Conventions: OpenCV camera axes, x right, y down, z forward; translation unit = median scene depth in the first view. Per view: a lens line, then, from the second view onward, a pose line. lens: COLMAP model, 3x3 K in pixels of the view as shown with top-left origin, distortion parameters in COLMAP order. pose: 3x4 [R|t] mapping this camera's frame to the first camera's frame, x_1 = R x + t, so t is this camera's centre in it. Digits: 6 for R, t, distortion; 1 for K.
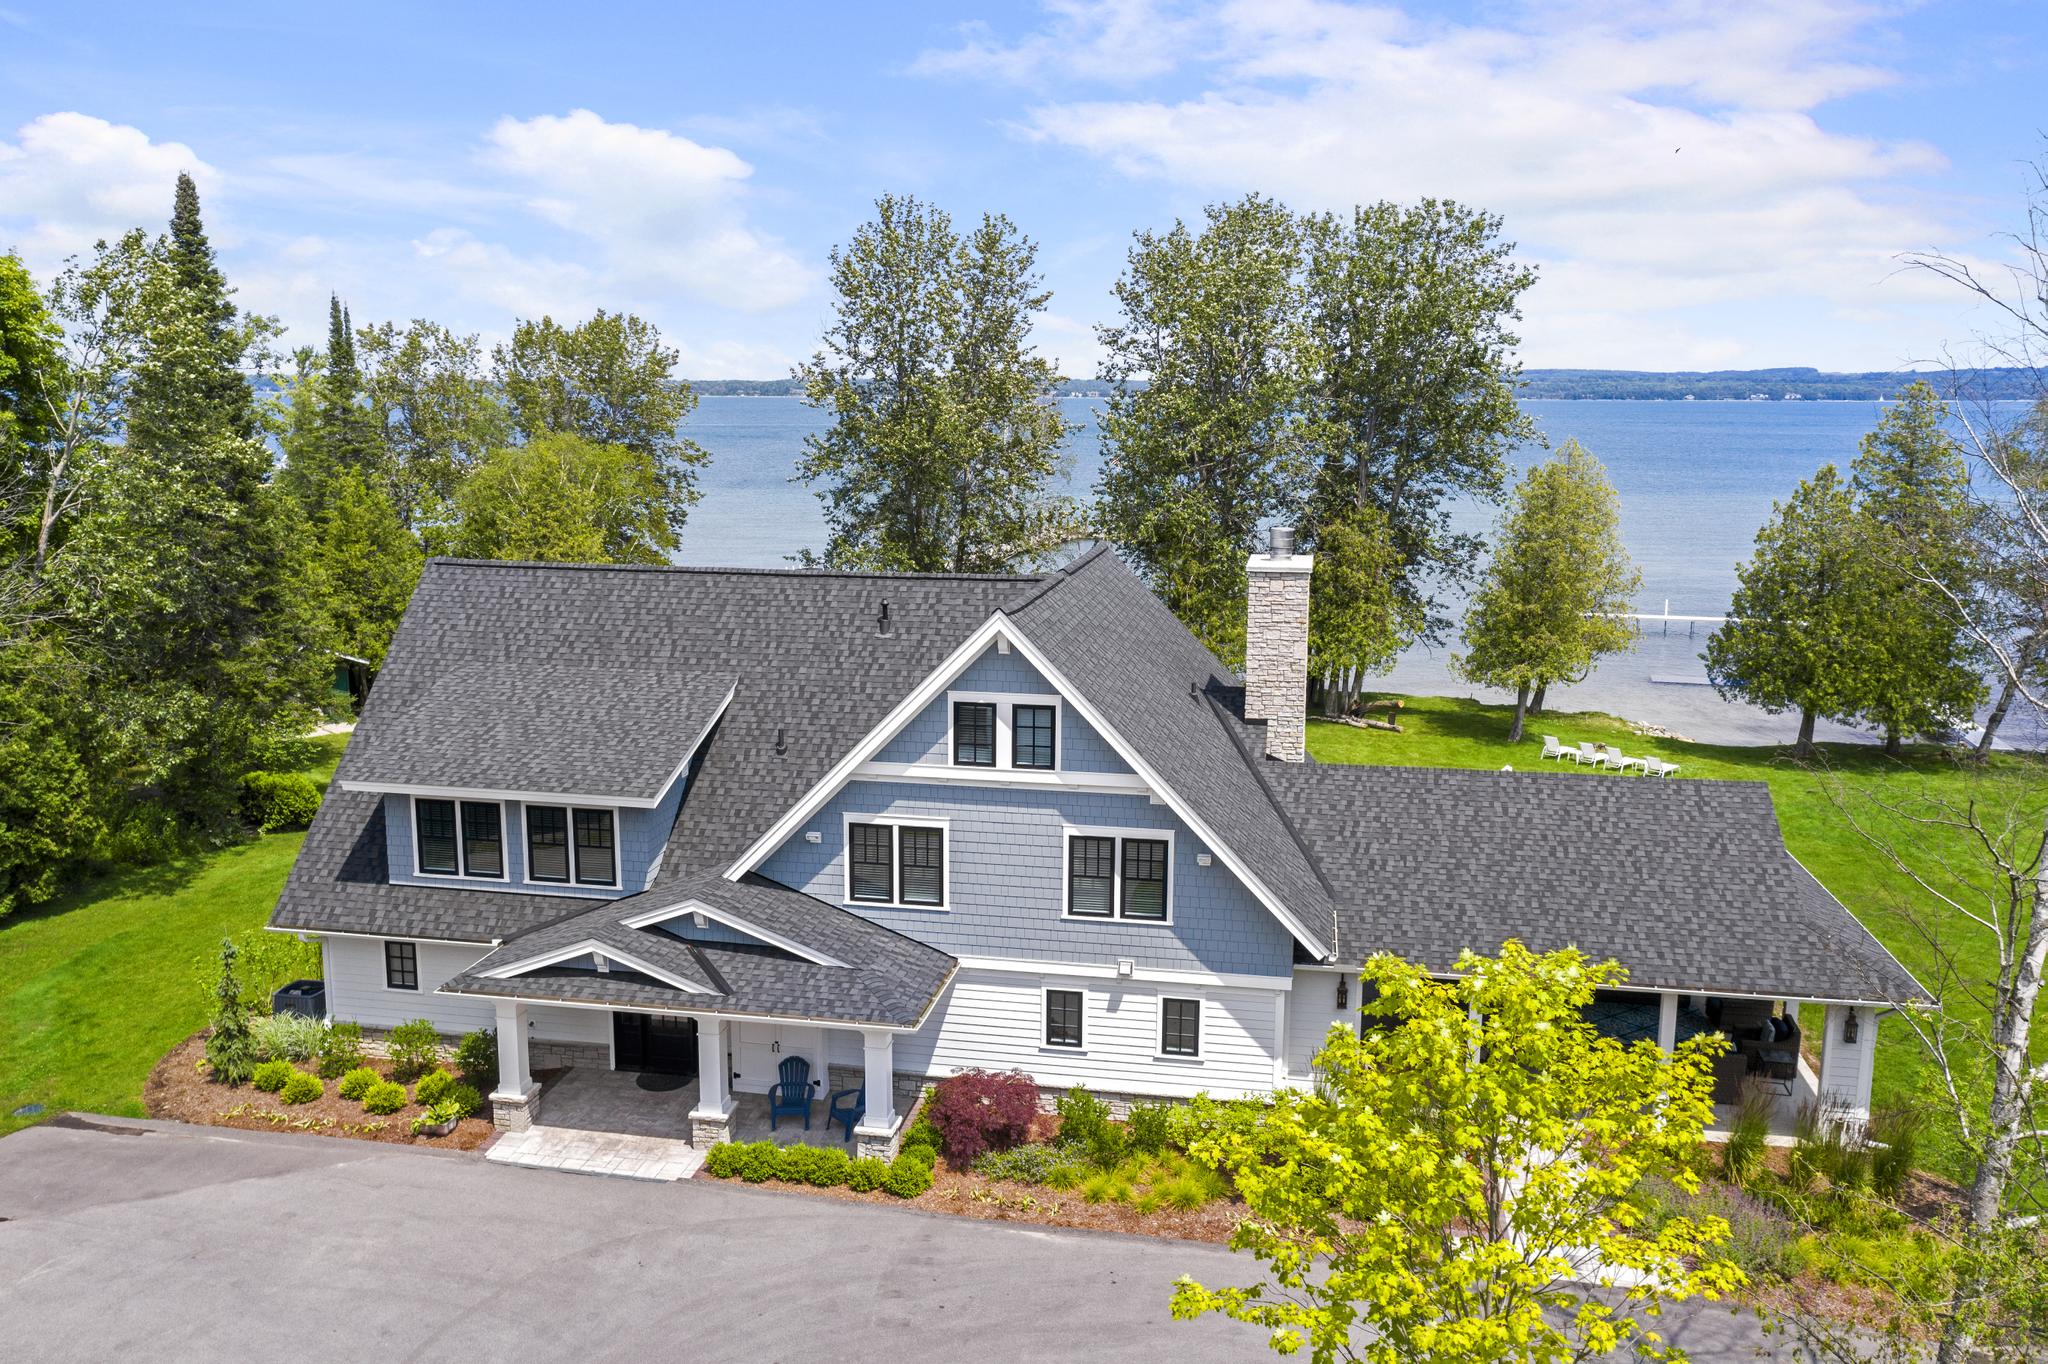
lens RADIAL K [[1627.6, 0, 1016.2], [0, 1627.6, 661.0], [0, 0, 1]] dist [-0.011673, -0.000508]
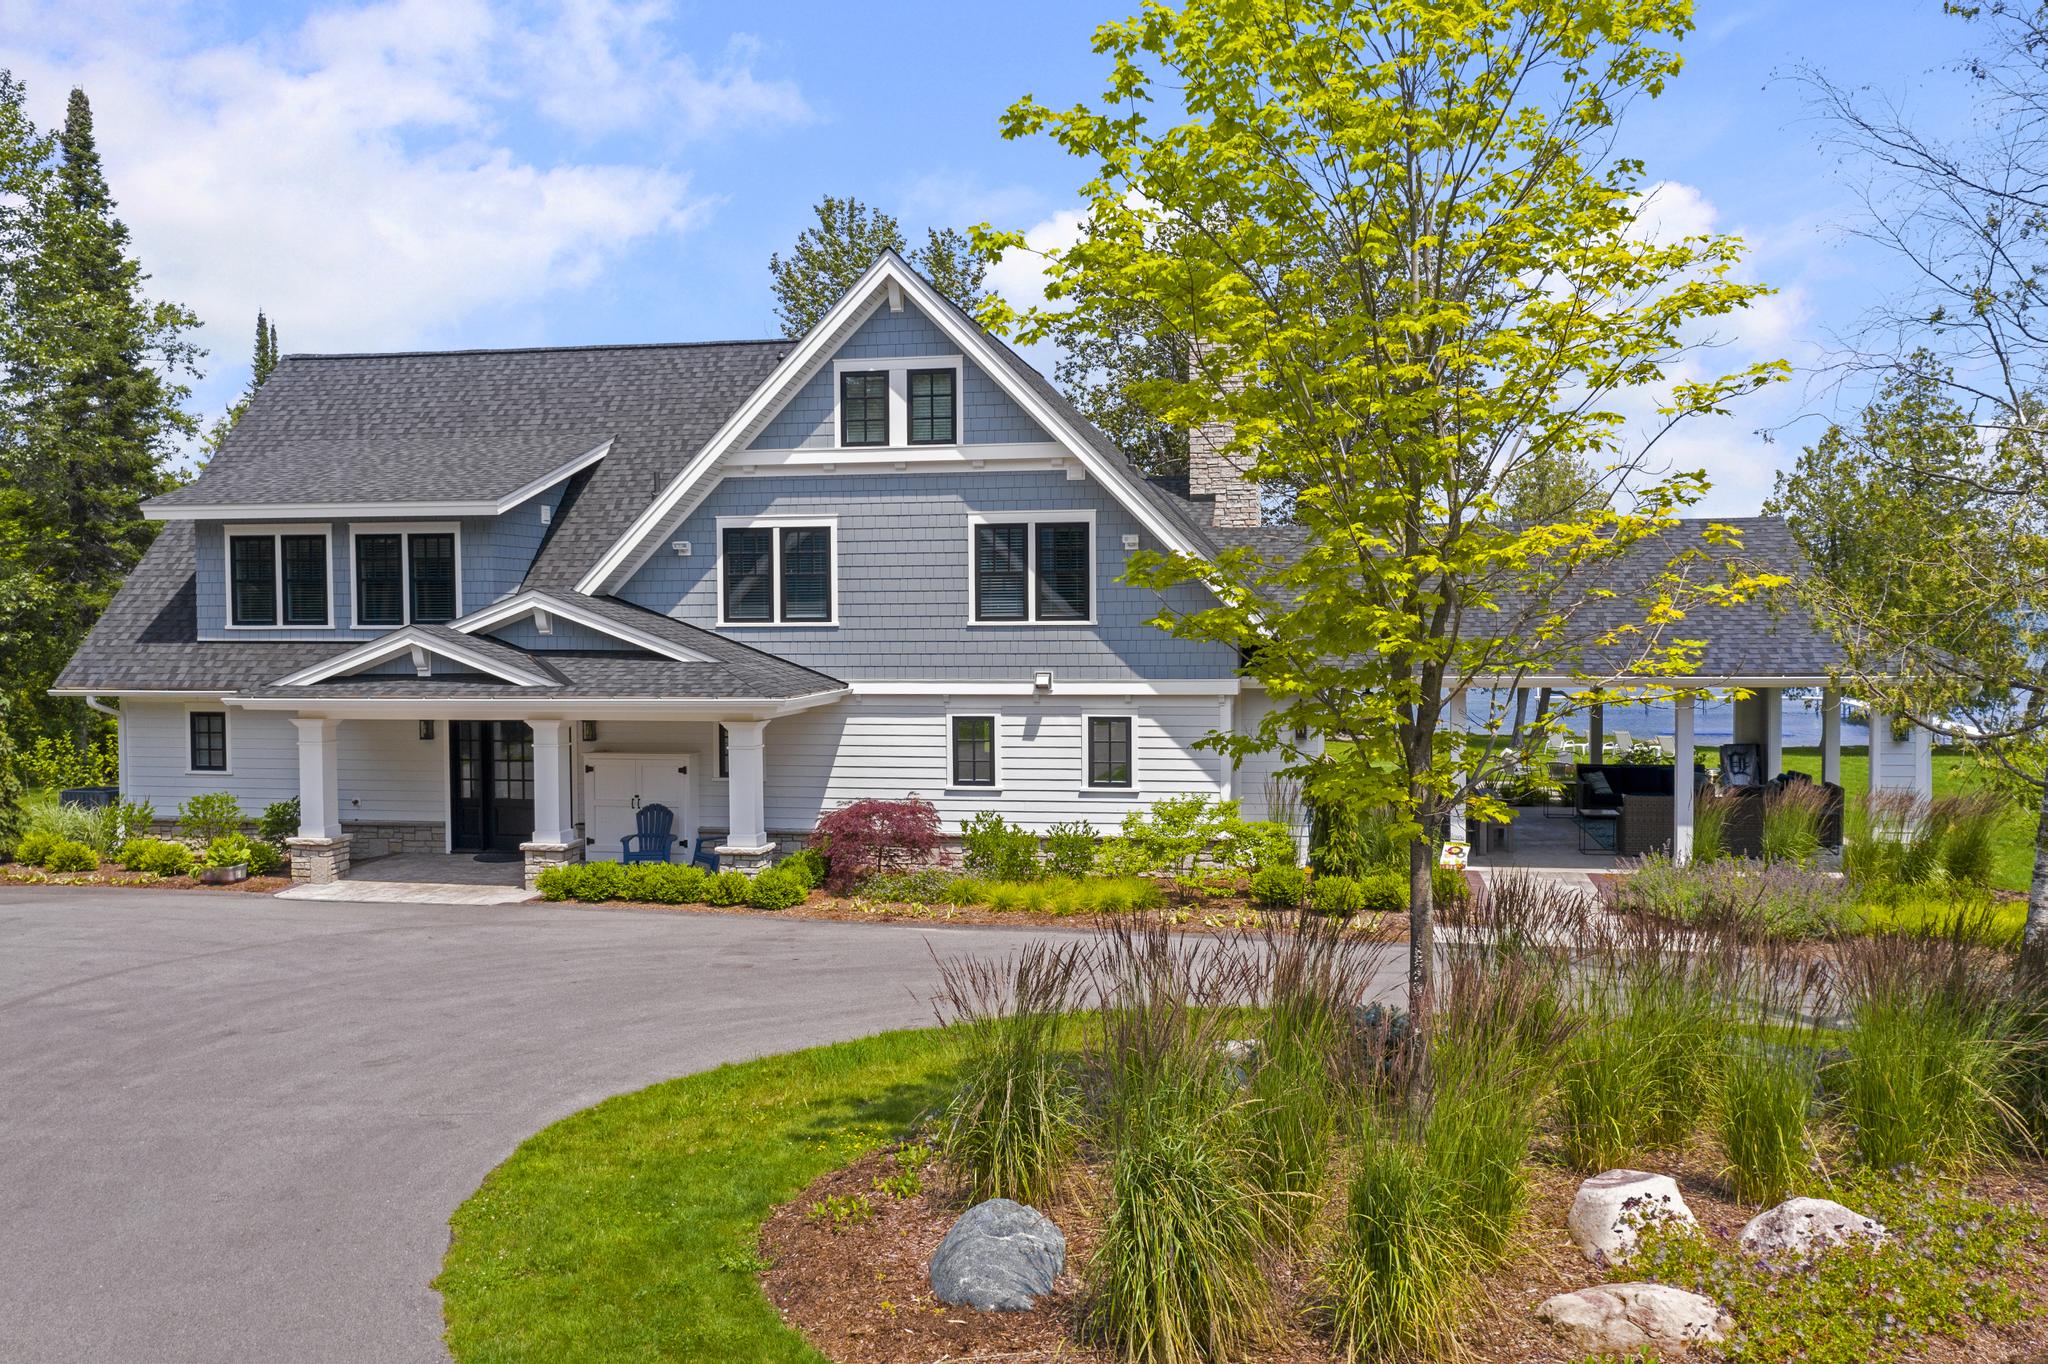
lens RADIAL K [[1663.4, 0, 1018.2], [0, 1663.4, 680.9], [0, 0, 1]] dist [-0.006978, 0.010785]
pose [[0.999940, -0.010356, 0.003581, 0.050351], [0.010728, 0.991794, -0.127396, 0.295288], [-0.002232, 0.127427, 0.991845, 0.134929]]
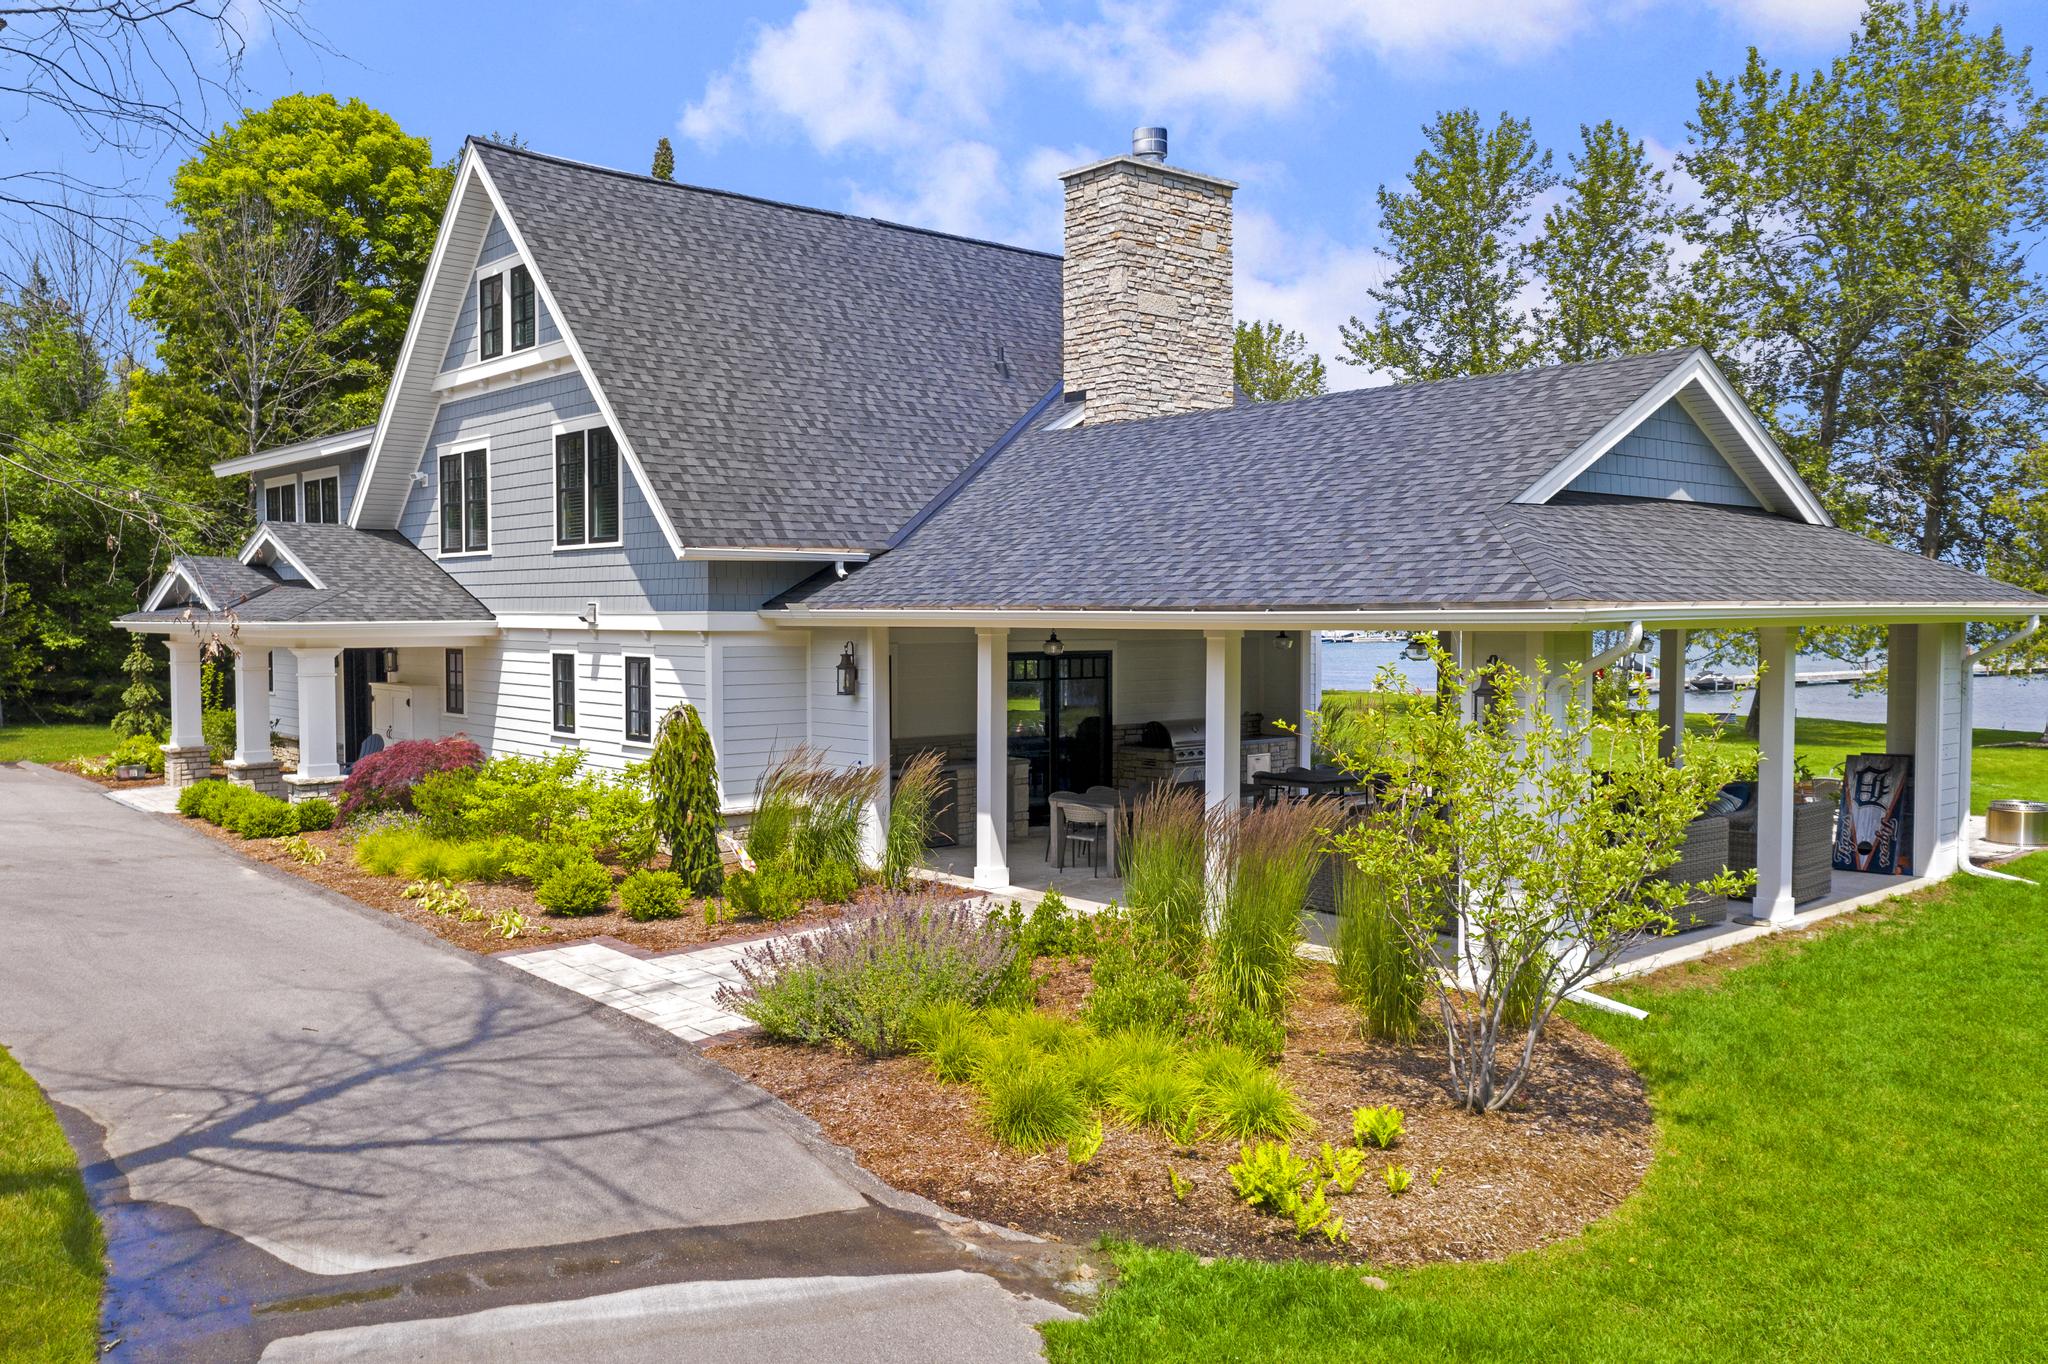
lens RADIAL K [[1627.6, 0, 1016.2], [0, 1627.6, 661.0], [0, 0, 1]] dist [-0.011673, -0.000508]
pose [[0.789422, 0.015622, -0.613652, 0.656473], [-0.097239, 0.990236, -0.099883, 0.260775], [0.606100, 0.138521, 0.783234, 0.539012]]
